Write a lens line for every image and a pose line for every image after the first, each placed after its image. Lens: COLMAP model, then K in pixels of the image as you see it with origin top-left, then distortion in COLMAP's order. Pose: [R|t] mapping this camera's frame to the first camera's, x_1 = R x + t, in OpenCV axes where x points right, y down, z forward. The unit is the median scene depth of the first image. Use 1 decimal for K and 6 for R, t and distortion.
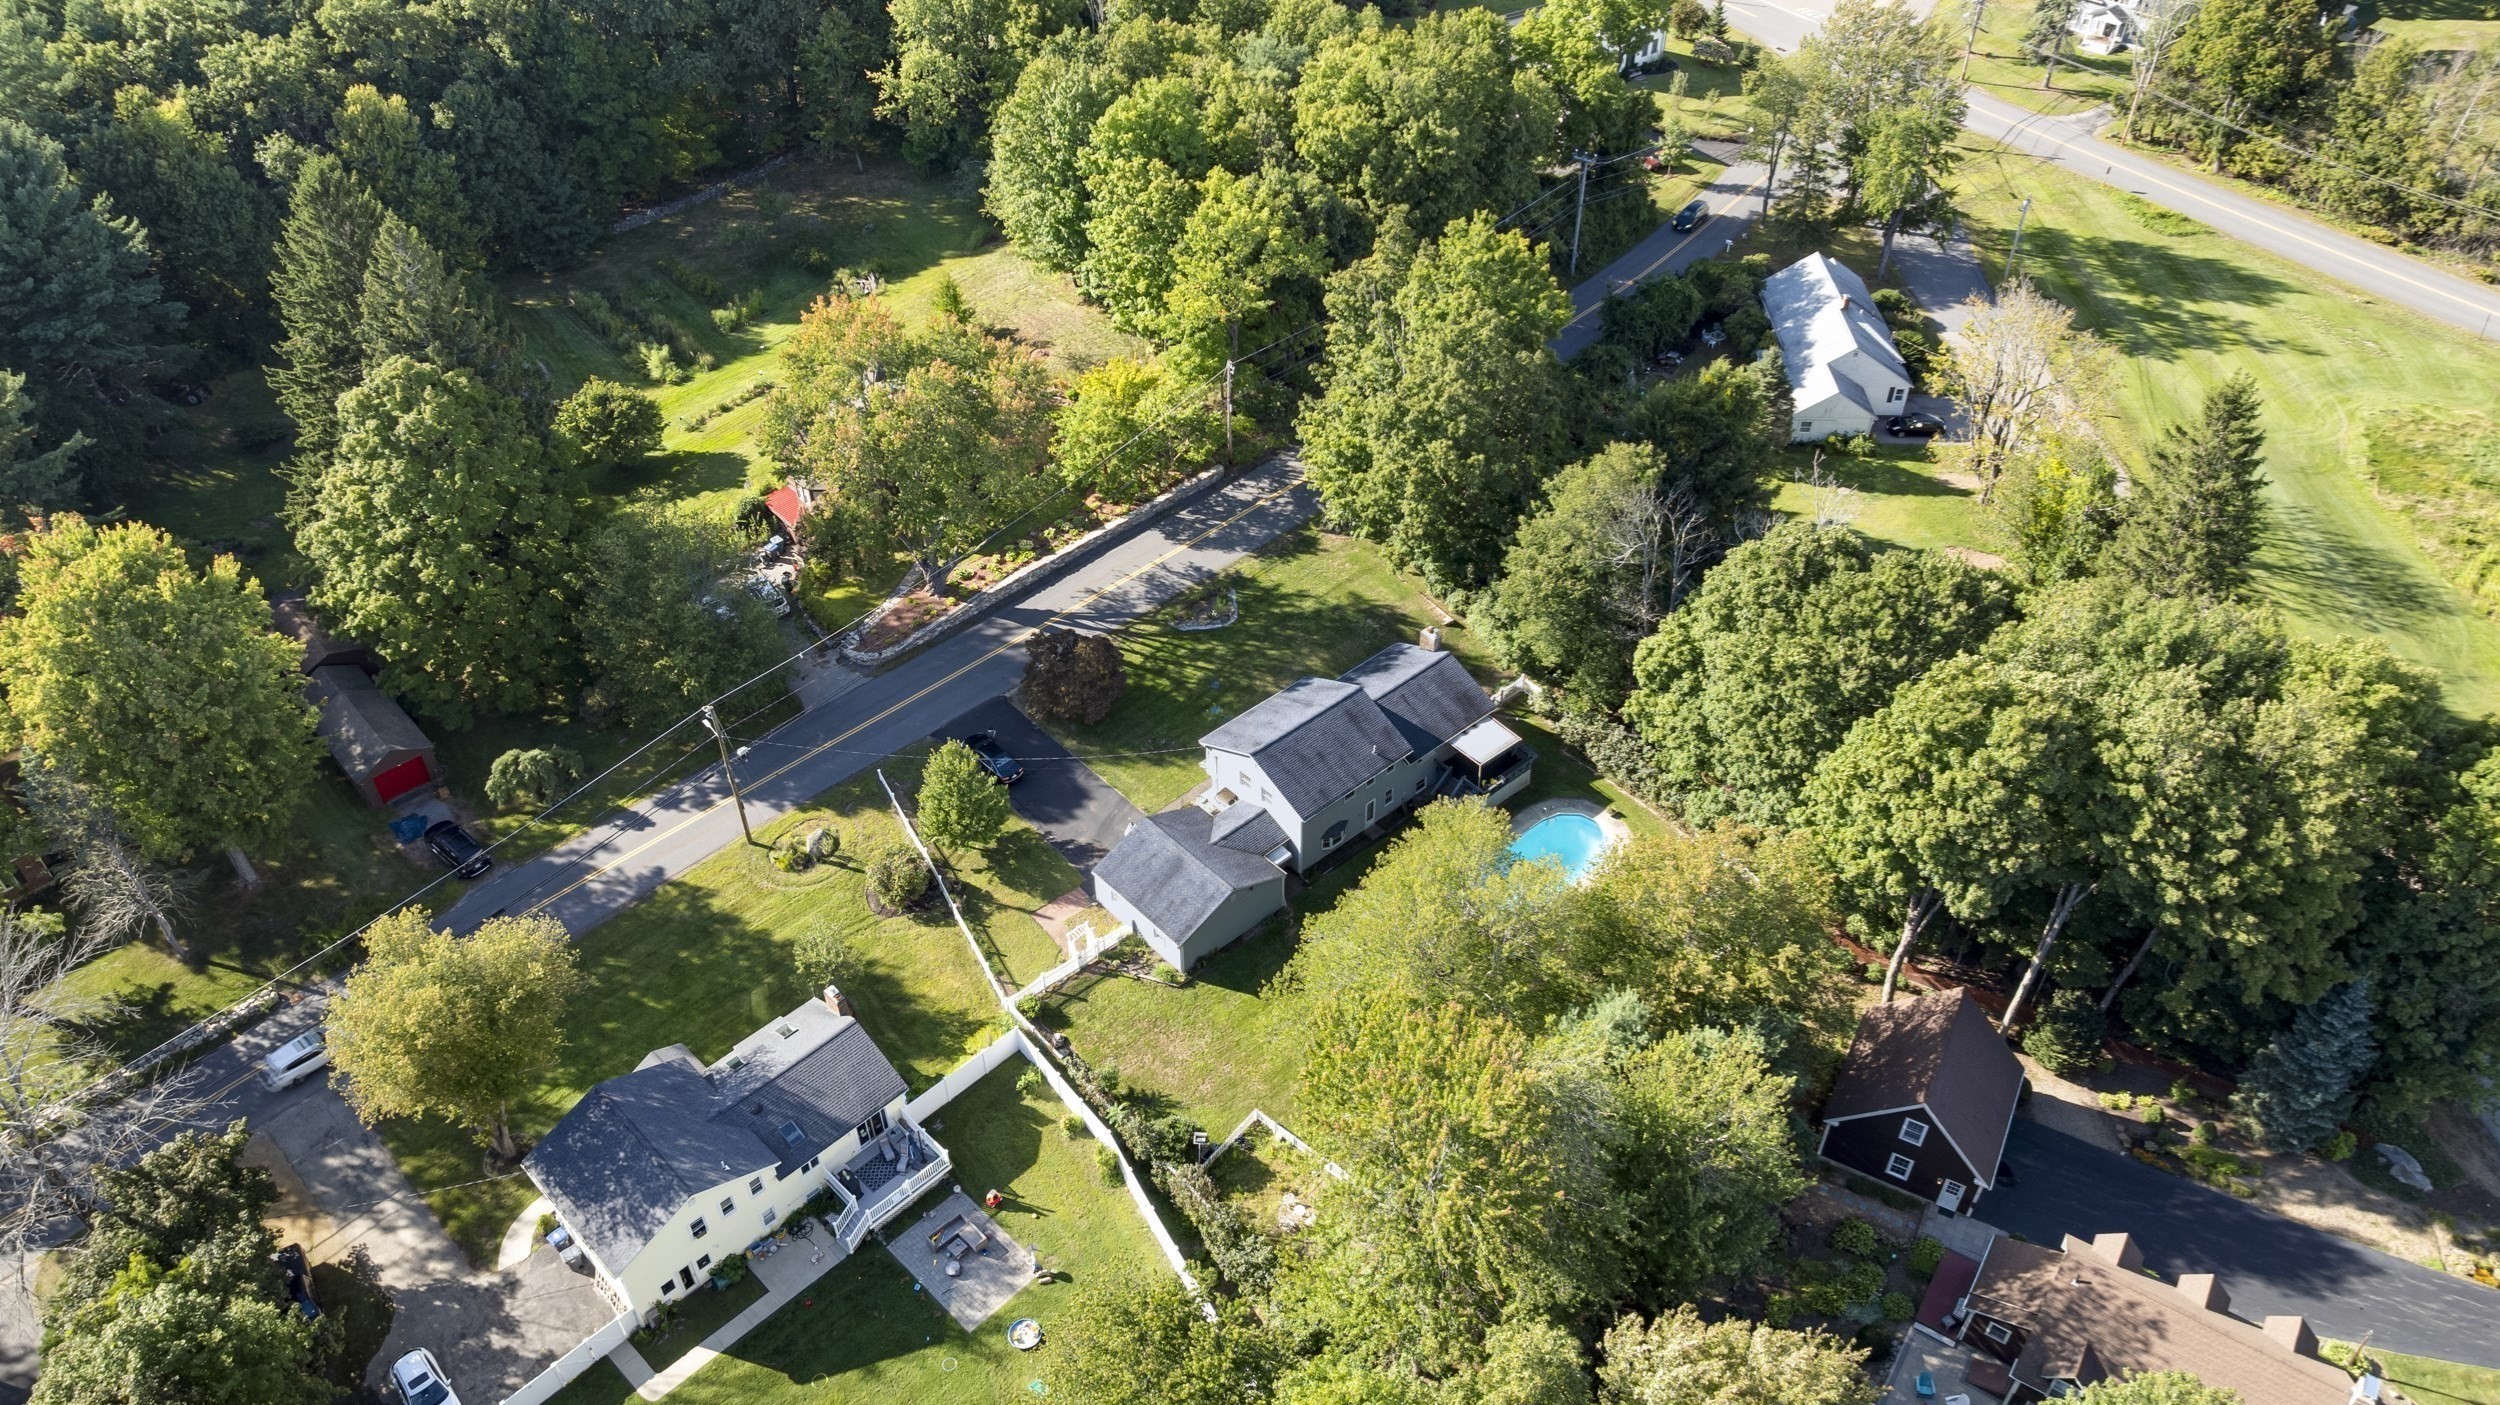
lens RADIAL K [[1742.0, 0, 1250.1], [0, 1742.0, 701.8], [0, 0, 1]] dist [-0.021987, 0.004875]
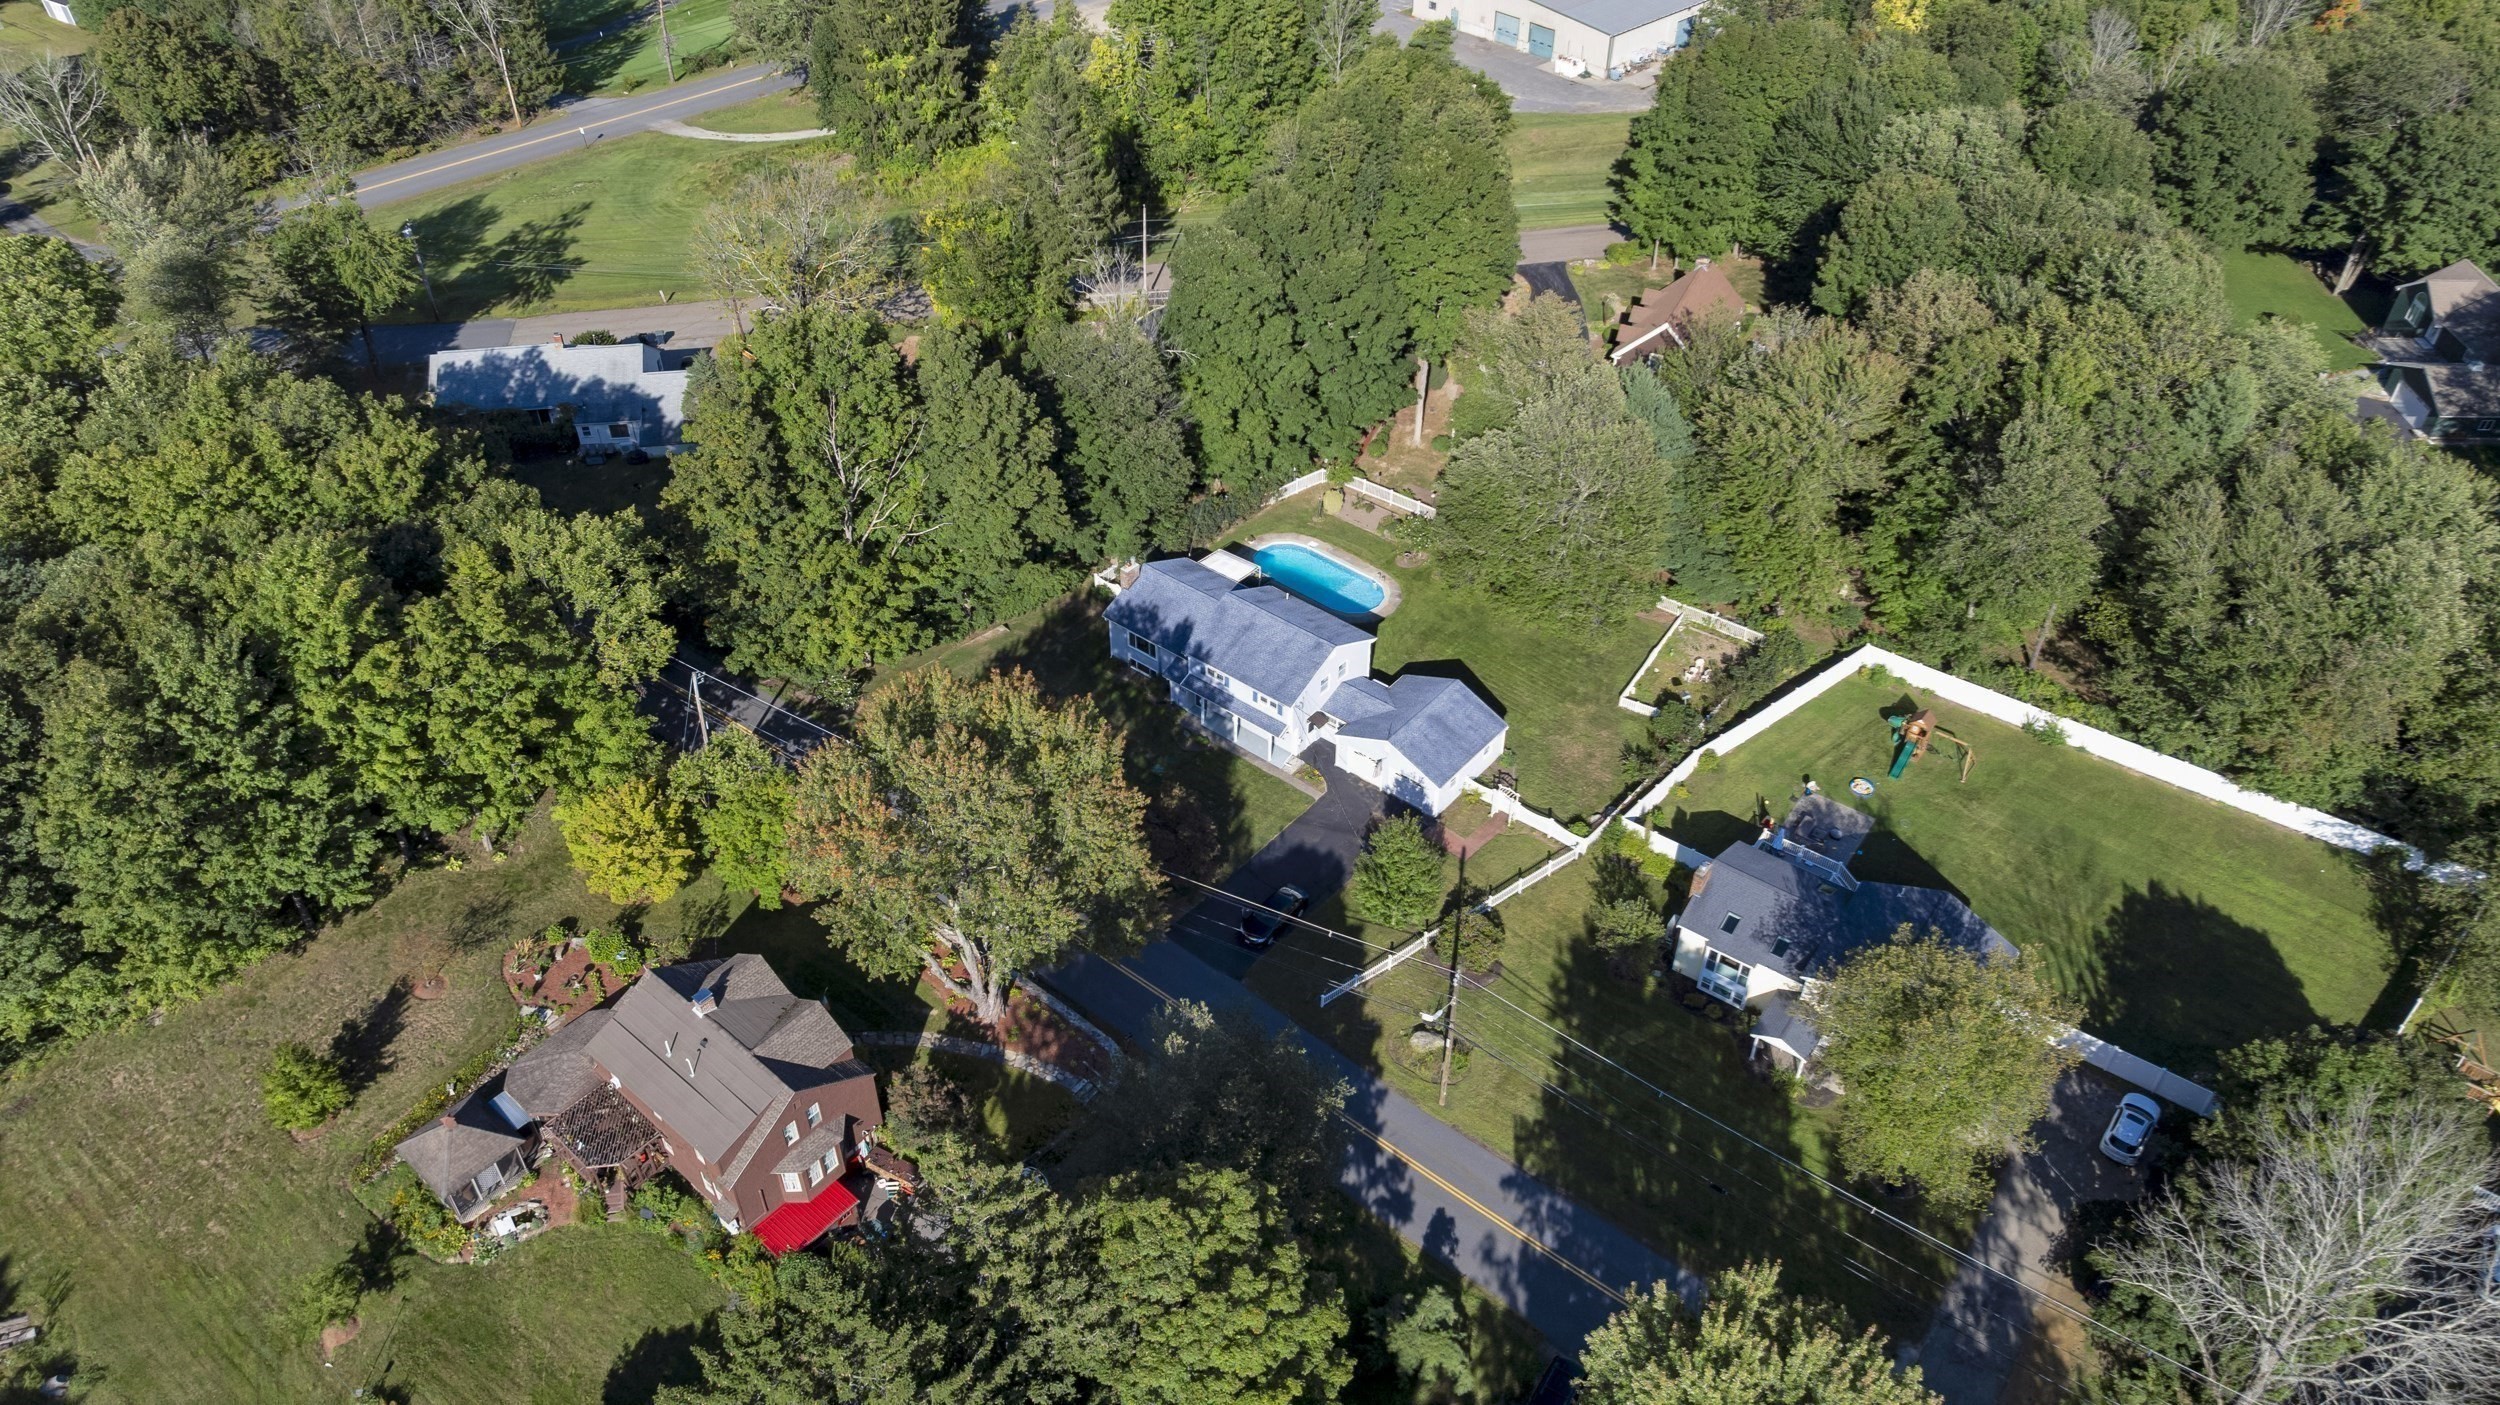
lens RADIAL K [[1742.0, 0, 1251.8], [0, 1742.0, 700.9], [0, 0, 1]] dist [-0.021987, 0.004875]
pose [[-0.154131, -0.631593, 0.759825, -0.817835], [0.640350, 0.521797, 0.563631, -0.583833], [-0.752460, 0.573427, 0.324015, 0.682770]]
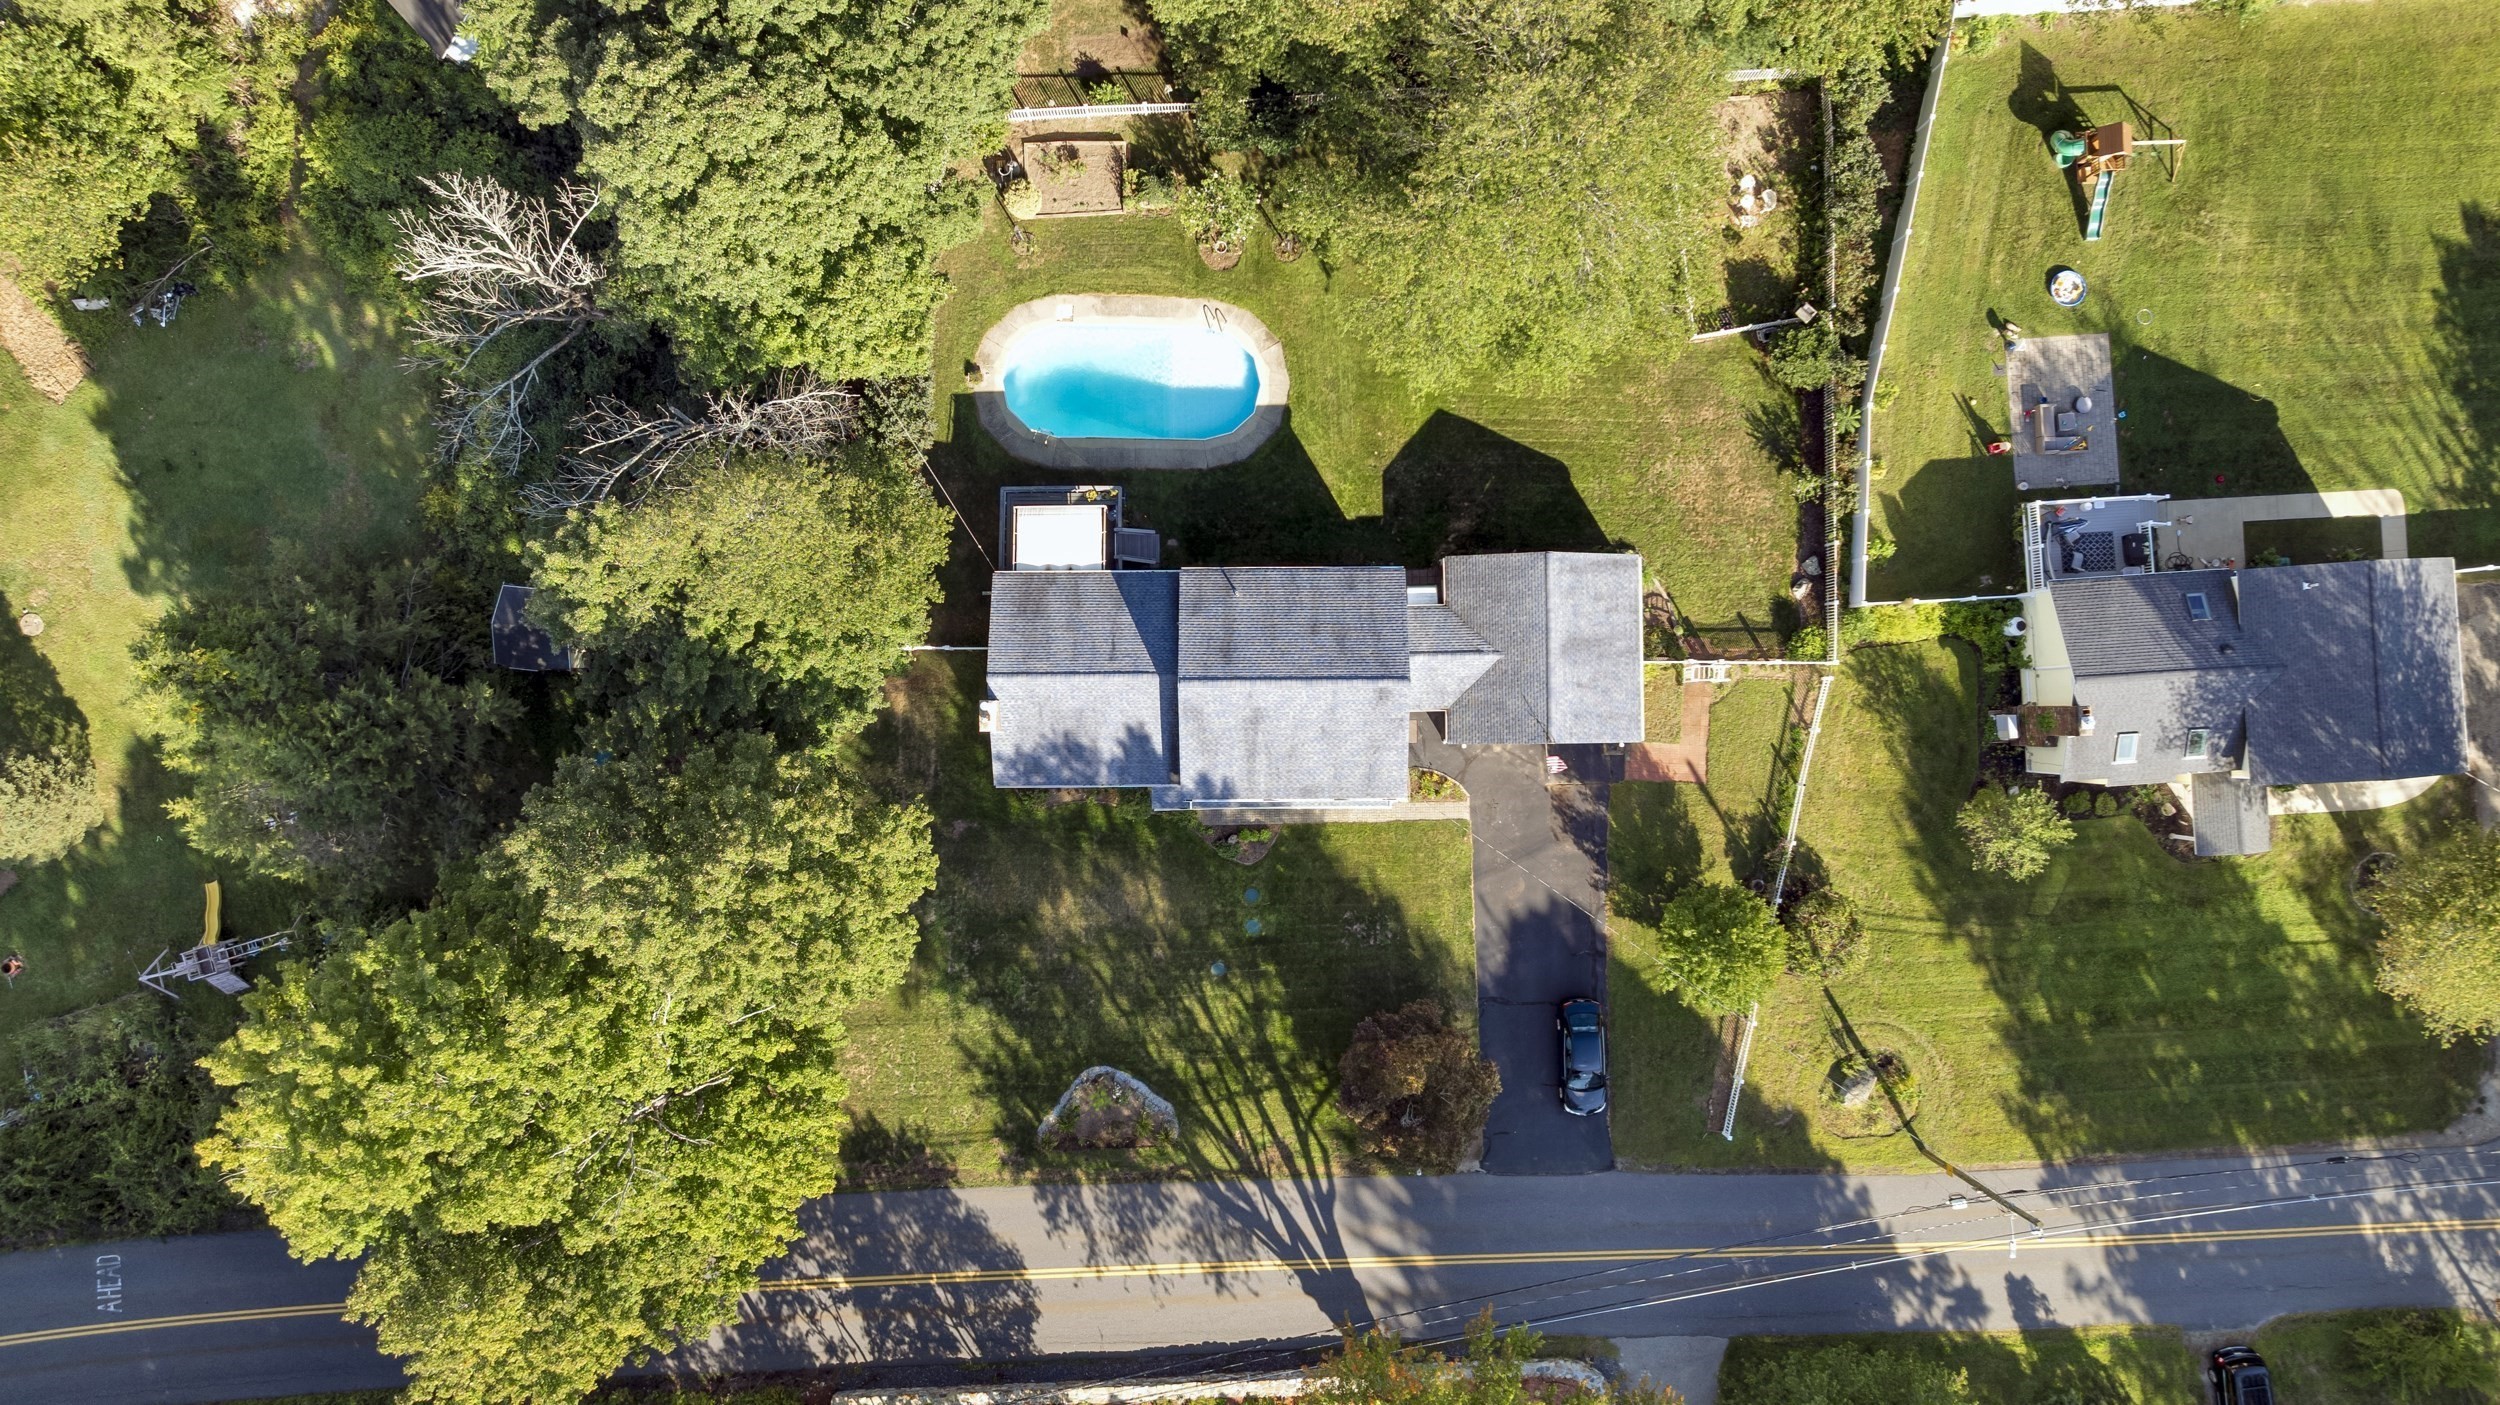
lens RADIAL K [[1742.0, 0, 1249.2], [0, 1742.0, 706.5], [0, 0, 1]] dist [-0.021987, 0.004875]
pose [[-0.750373, -0.660994, 0.005195, 0.036070], [0.429932, -0.482068, 0.763393, -0.495830], [-0.502094, 0.575063, 0.645913, 0.584504]]
